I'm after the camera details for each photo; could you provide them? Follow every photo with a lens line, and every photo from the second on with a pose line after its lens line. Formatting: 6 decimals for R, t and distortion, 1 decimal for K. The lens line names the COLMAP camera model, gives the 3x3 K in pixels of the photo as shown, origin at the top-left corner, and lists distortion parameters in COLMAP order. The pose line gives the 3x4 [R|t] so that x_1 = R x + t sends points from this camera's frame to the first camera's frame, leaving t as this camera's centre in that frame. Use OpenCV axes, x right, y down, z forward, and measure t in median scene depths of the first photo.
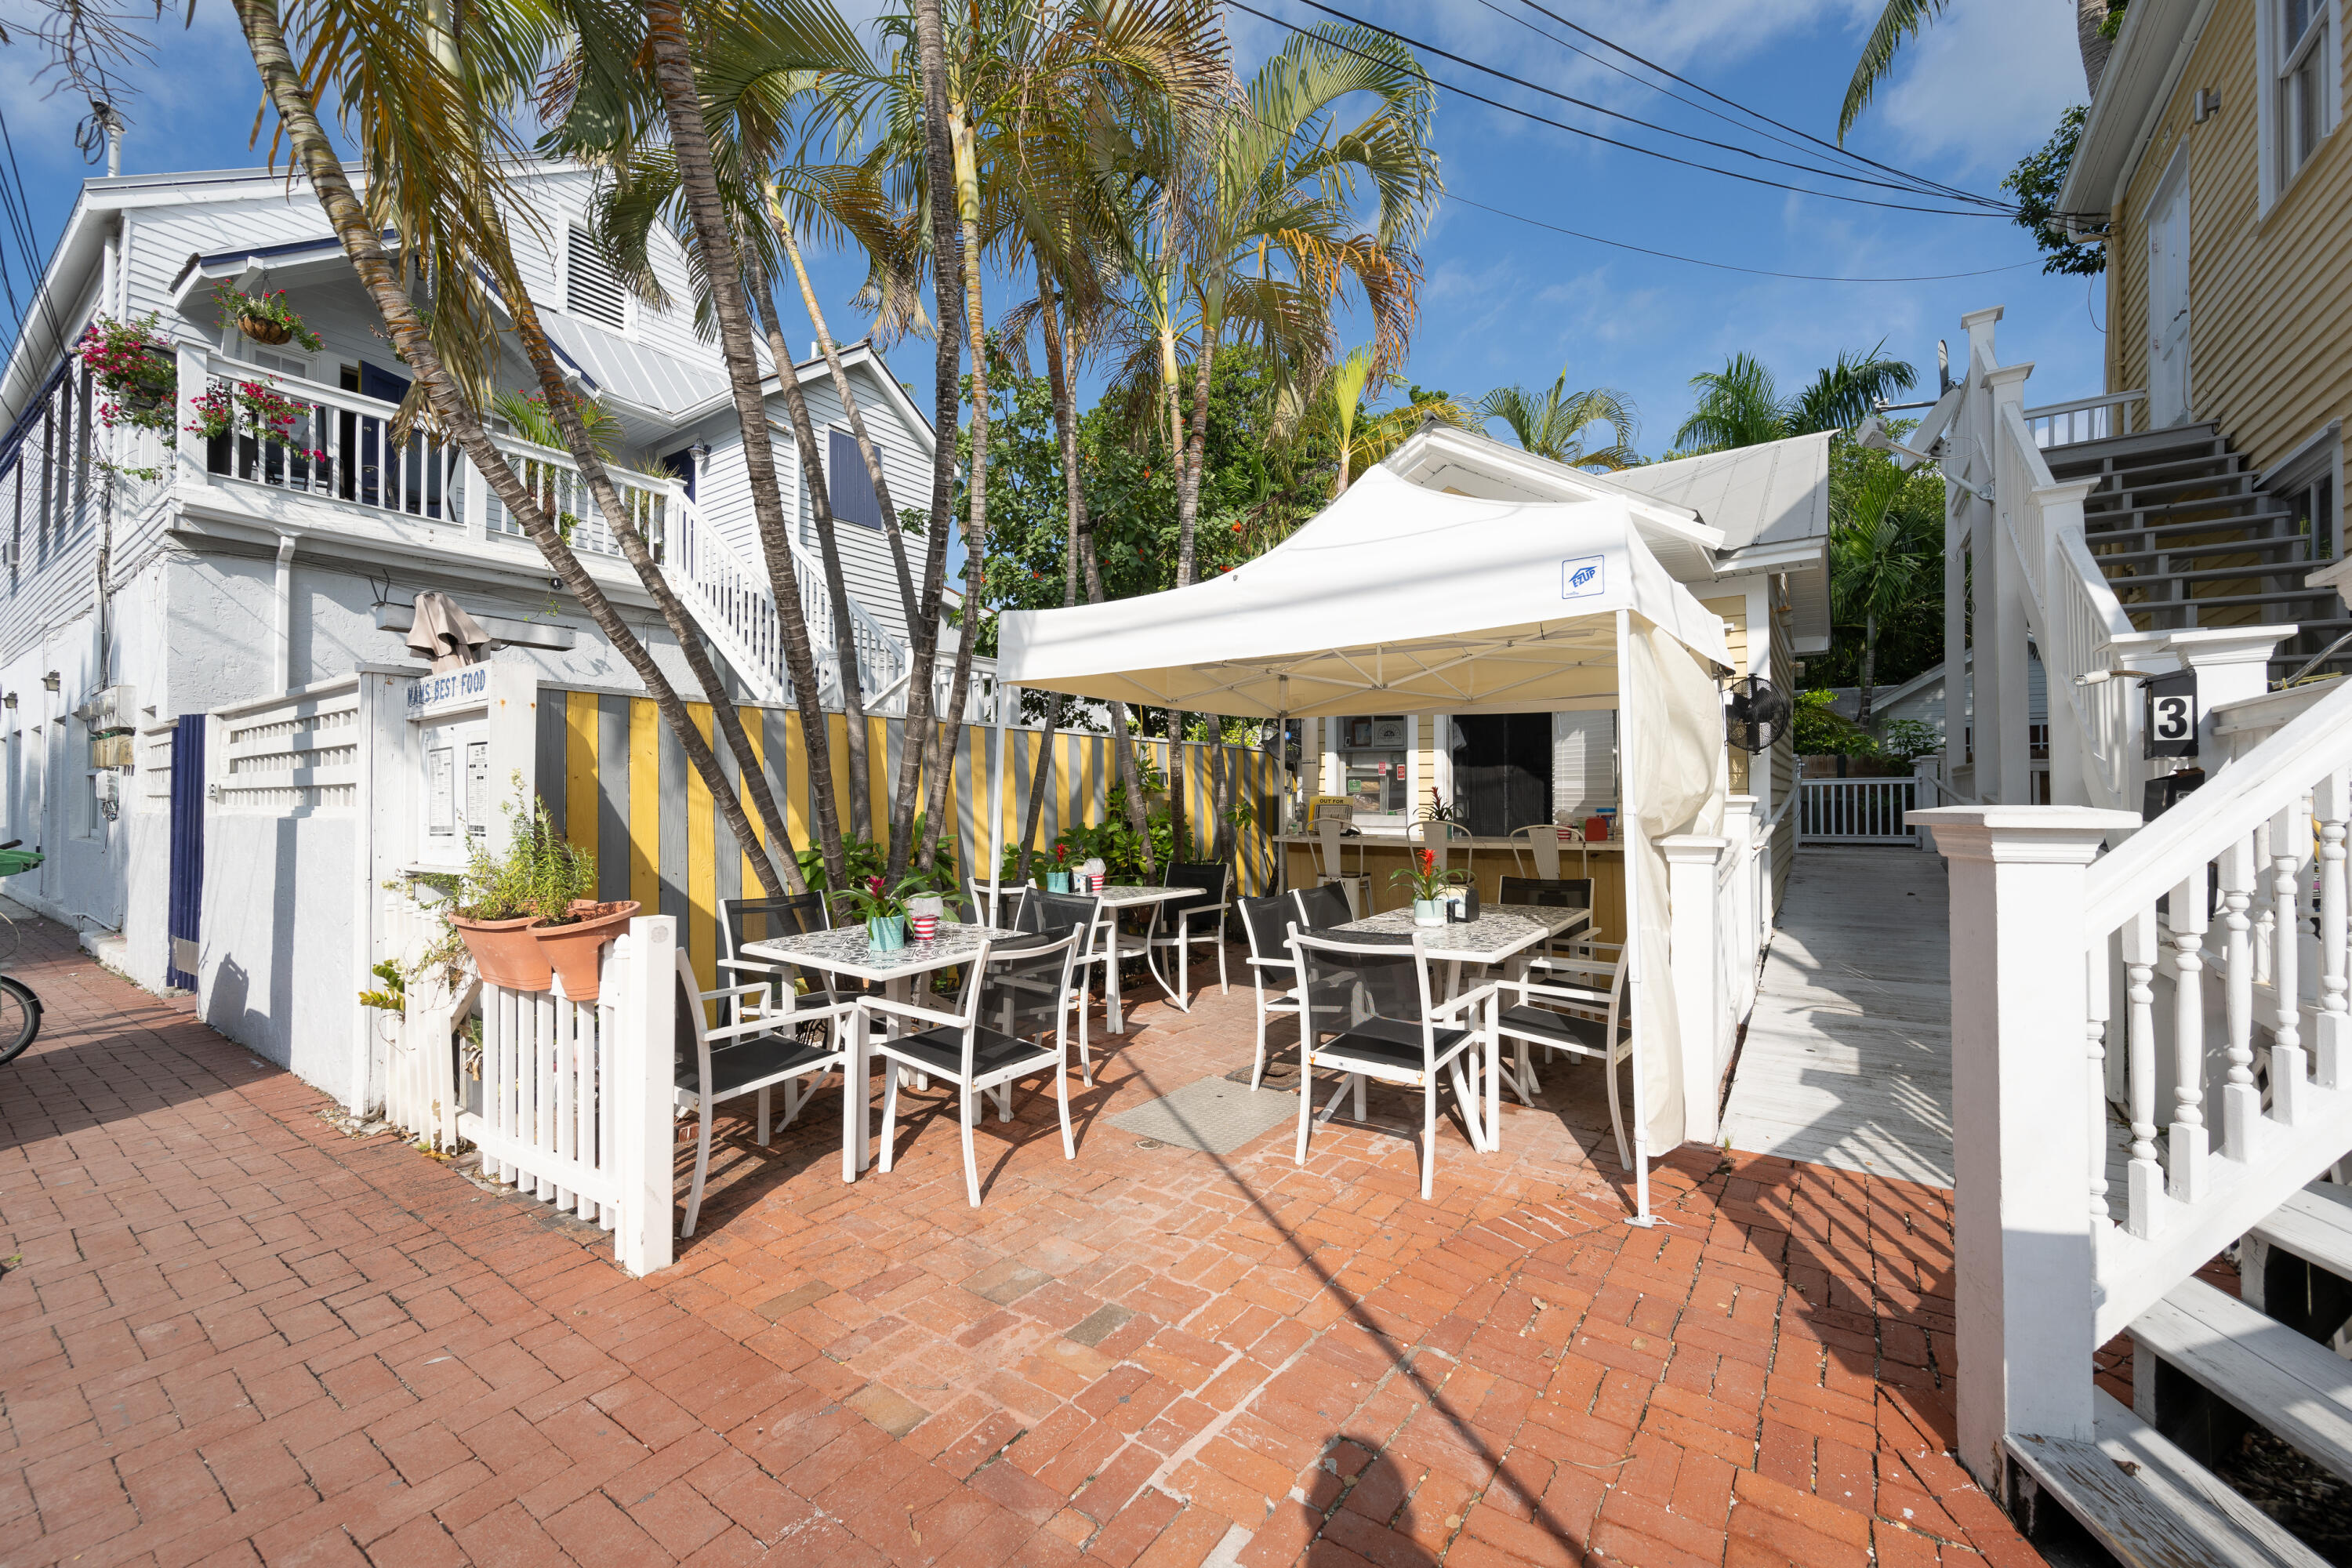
lens RADIAL K [[915.2, 0, 1176.0], [0, 915.2, 784.0], [0, 0, 1]] dist [0.000820, 0.000066]
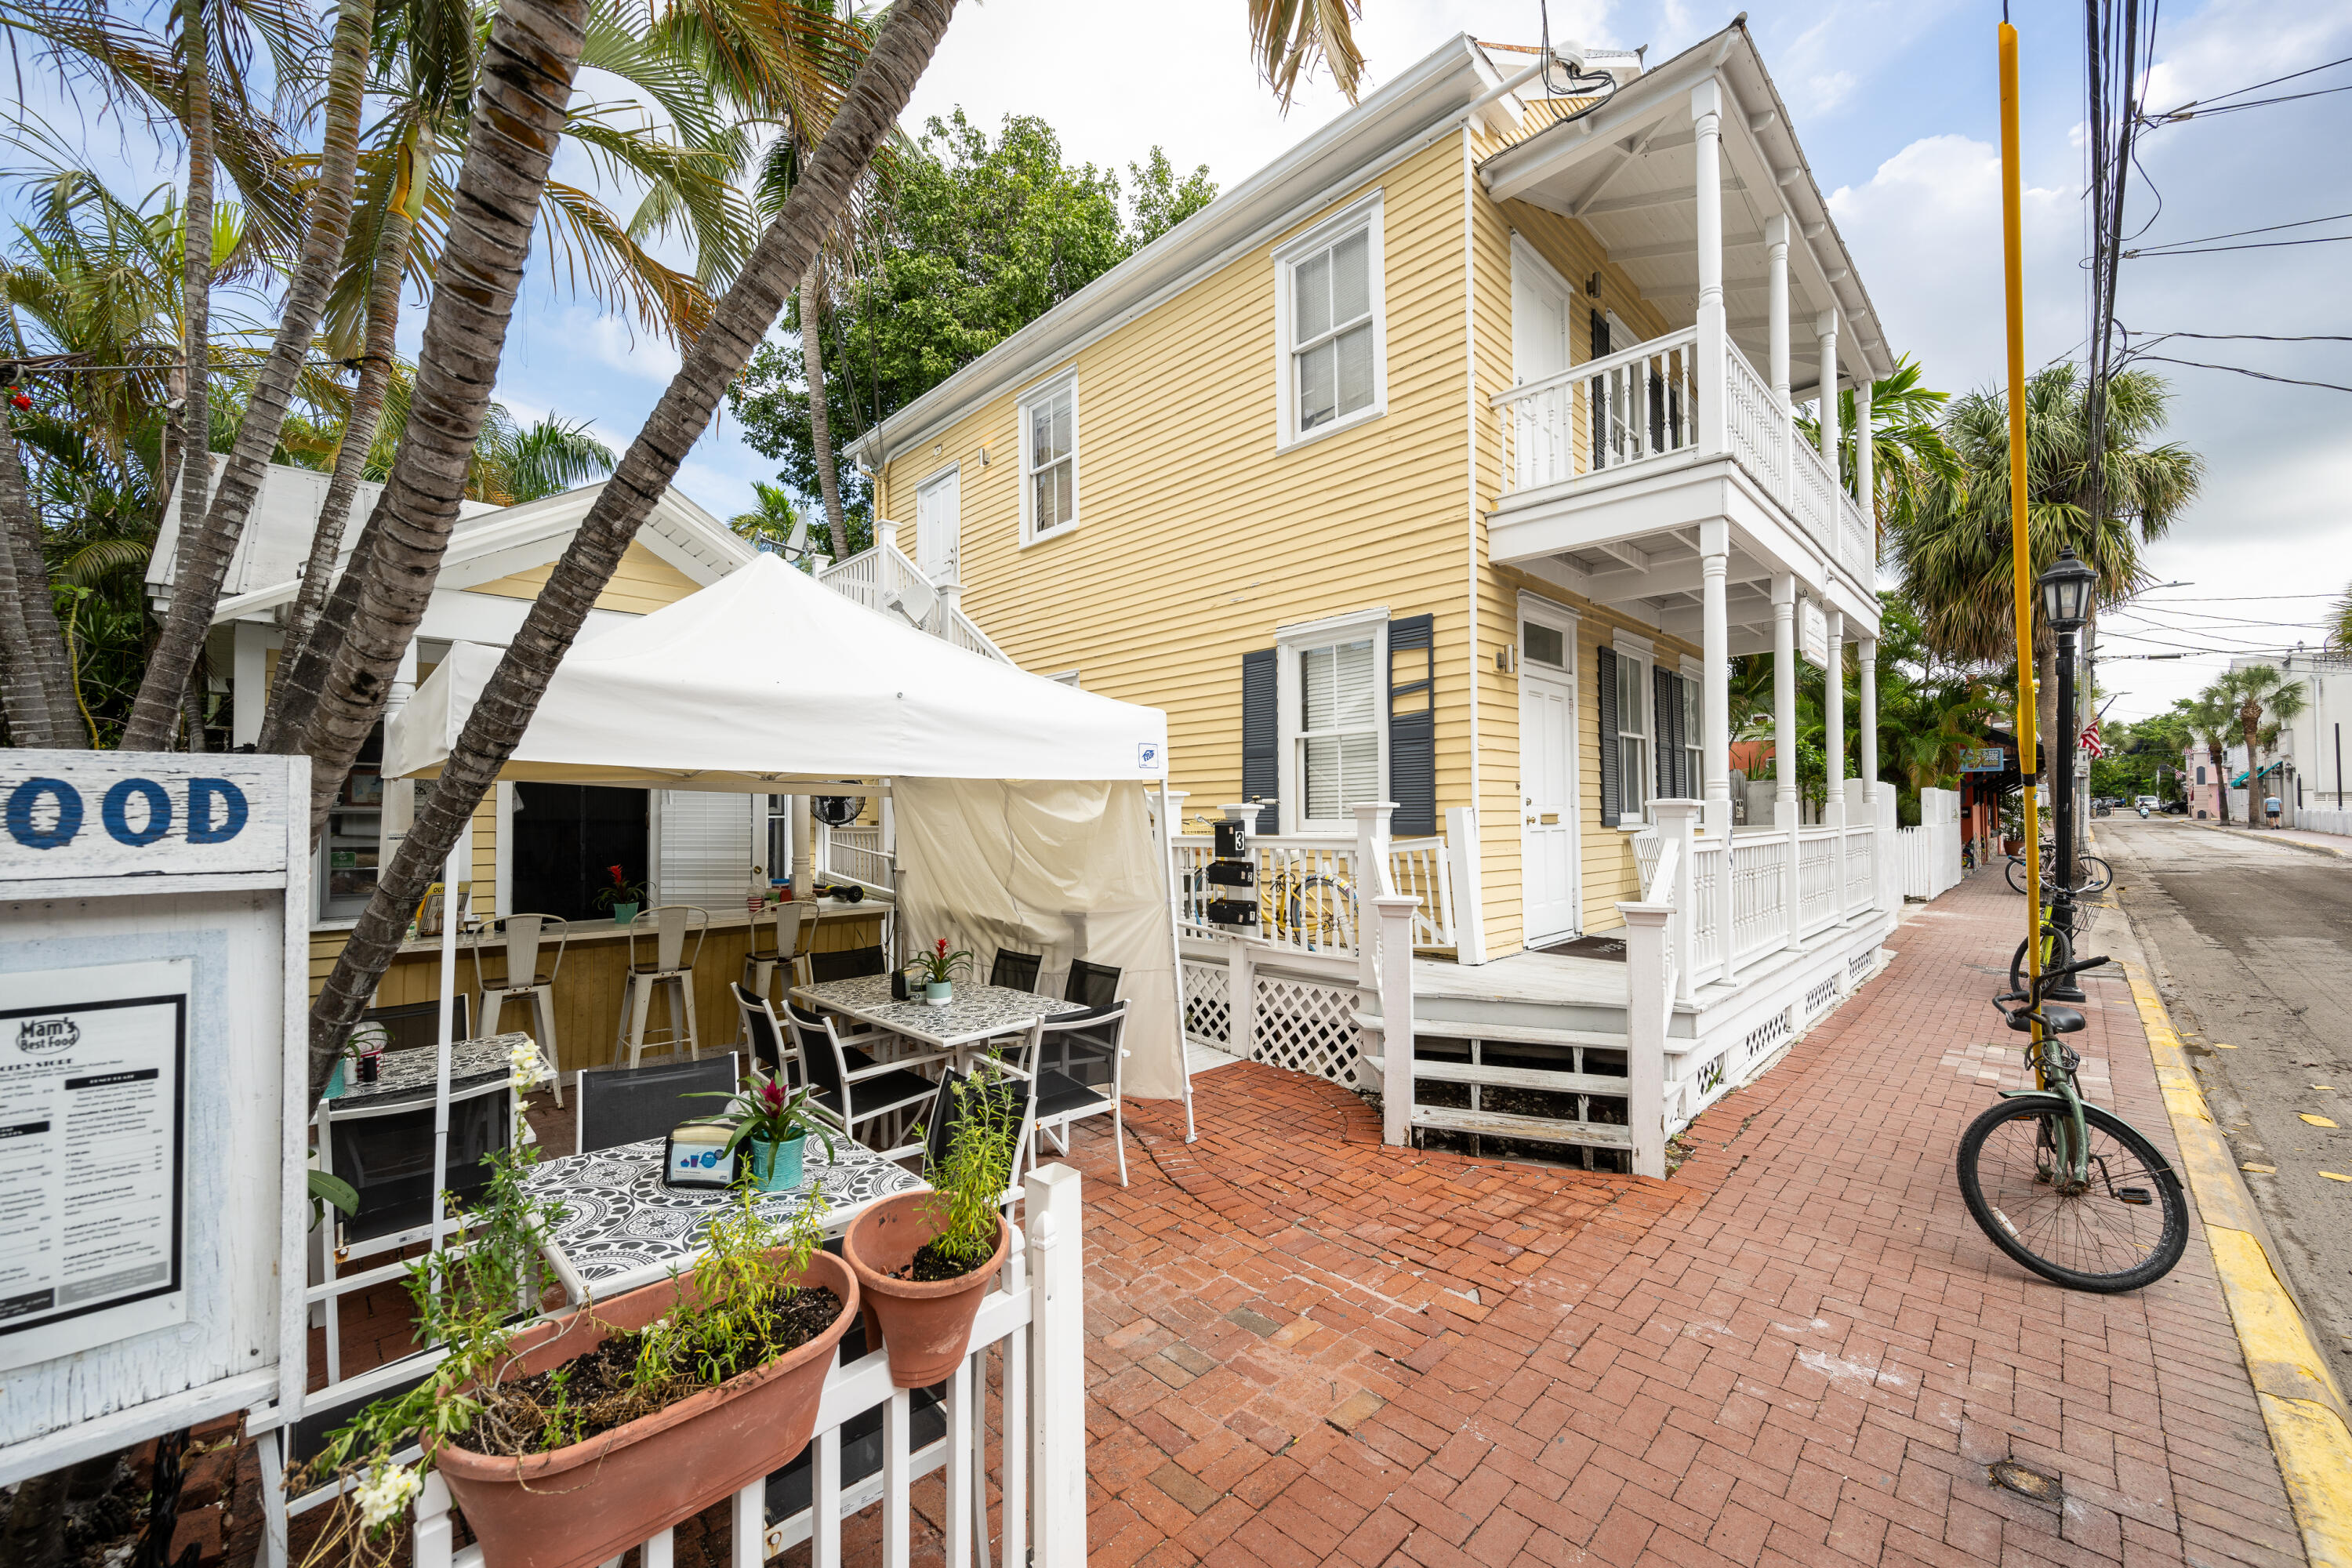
lens RADIAL K [[914.0, 0, 1175.8], [0, 914.0, 791.3], [0, 0, 1]] dist [-0.001587, -0.000269]
pose [[0.172579, 0.021311, 0.984765, -0.649587], [-0.009924, 0.999753, -0.019896, -0.077278], [-0.984946, -0.006339, 0.172748, 0.393037]]
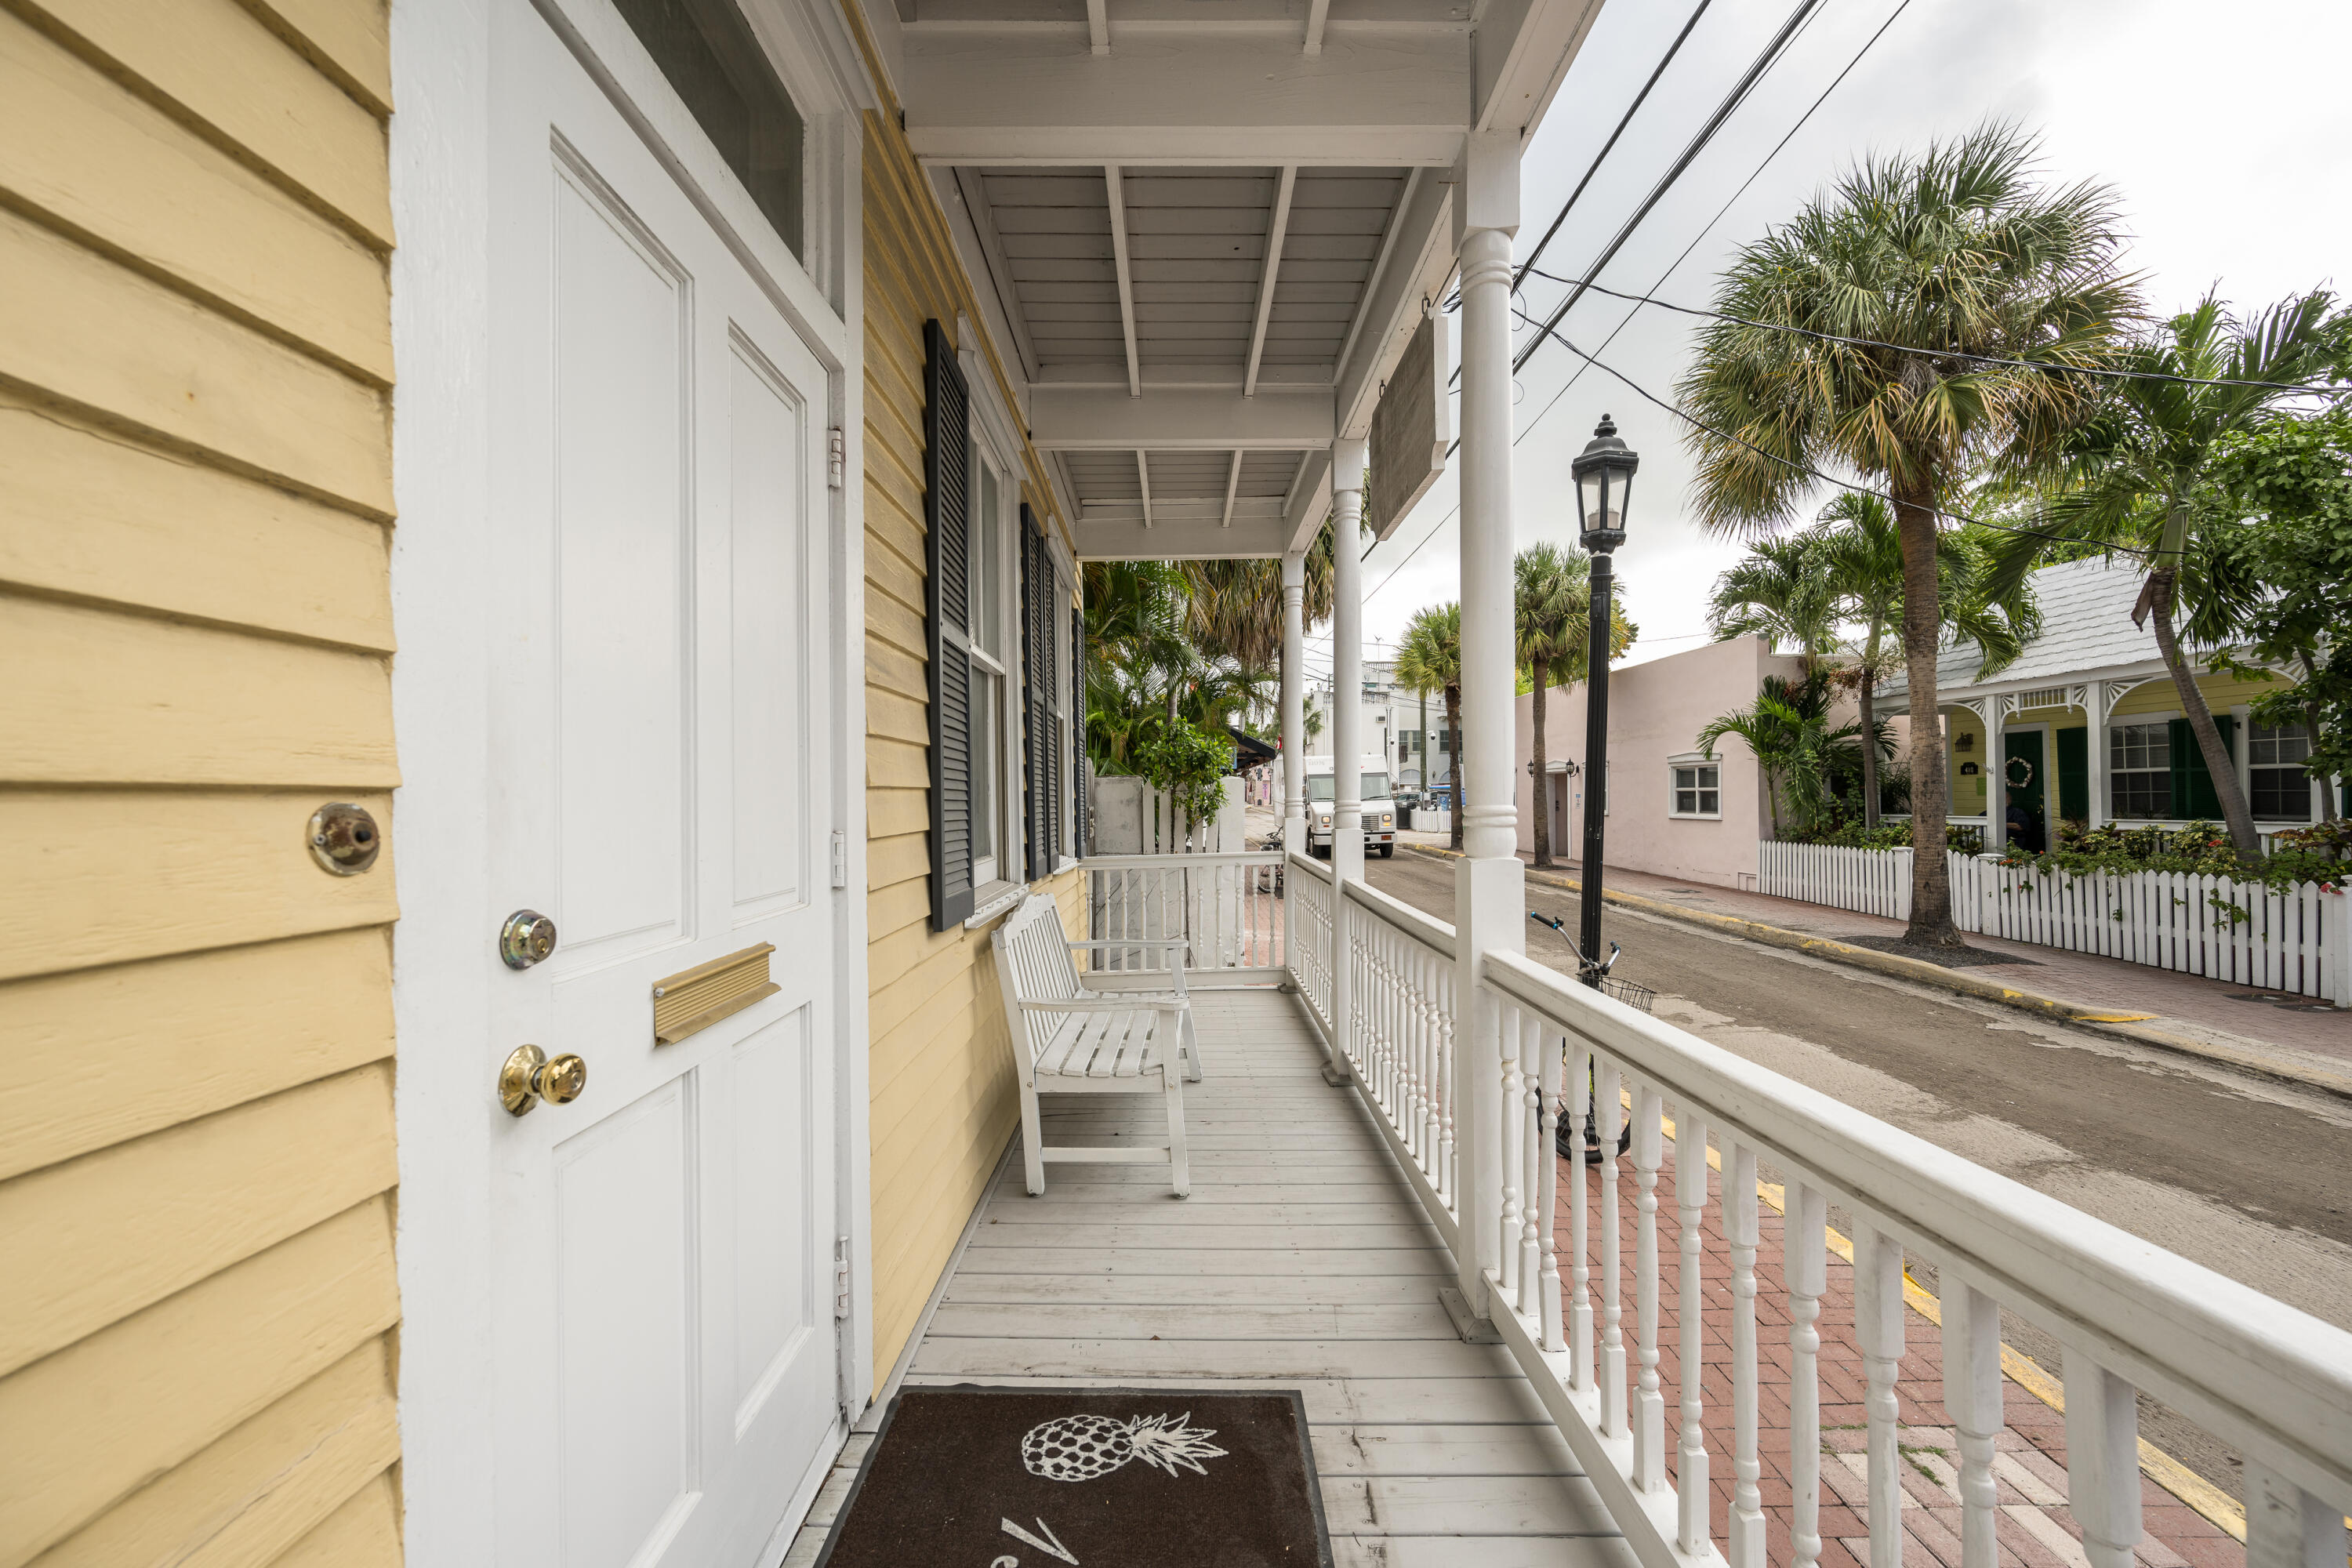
lens RADIAL K [[922.7, 0, 1183.3], [0, 922.7, 788.7], [0, 0, 1]] dist [-0.000426, 0.000075]
pose [[-0.574577, 0.009886, 0.818391, 0.574459], [-0.004304, 0.999877, -0.015101, -0.122154], [-0.818439, -0.012199, -0.574464, 0.105537]]
